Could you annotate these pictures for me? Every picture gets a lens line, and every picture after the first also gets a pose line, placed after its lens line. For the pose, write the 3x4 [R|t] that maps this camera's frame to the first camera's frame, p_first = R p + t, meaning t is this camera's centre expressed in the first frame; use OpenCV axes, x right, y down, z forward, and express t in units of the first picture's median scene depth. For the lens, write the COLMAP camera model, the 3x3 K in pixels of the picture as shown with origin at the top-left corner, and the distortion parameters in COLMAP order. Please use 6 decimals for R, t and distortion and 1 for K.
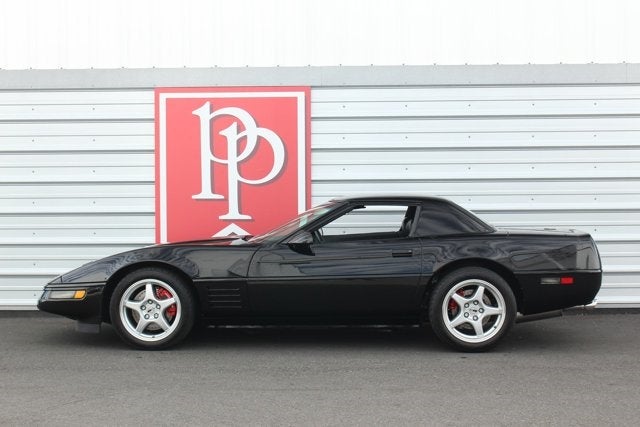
lens RADIAL K [[986.8, 0, 349.5], [0, 986.8, 212.0], [0, 0, 1]] dist [-0.001104, 0.053358]
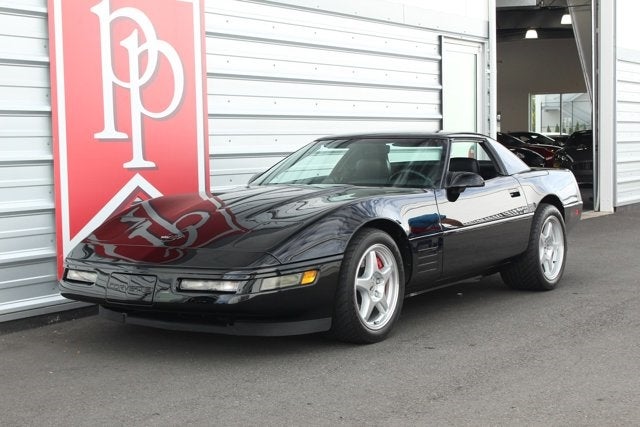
lens RADIAL K [[1016.5, 0, 320.0], [0, 1016.5, 213.5], [0, 0, 1]] dist [-0.050007, 0.031260]
pose [[0.546203, -0.063718, 0.835226, -0.655165], [0.029481, 0.997947, 0.056853, 0.002438], [-0.837134, -0.006430, 0.546960, 0.494666]]
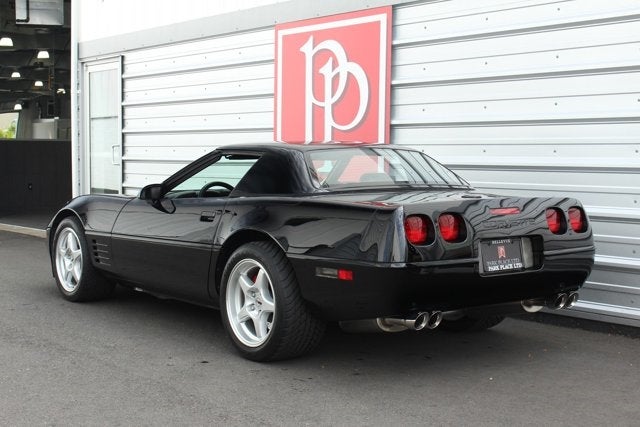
lens RADIAL K [[986.8, 0, 349.5], [0, 986.8, 212.0], [0, 0, 1]] dist [-0.001104, 0.053358]
pose [[0.652807, 0.053998, -0.755597, 0.543486], [-0.019959, 0.998336, 0.054102, -0.004390], [0.757261, -0.020237, 0.652799, 0.454987]]
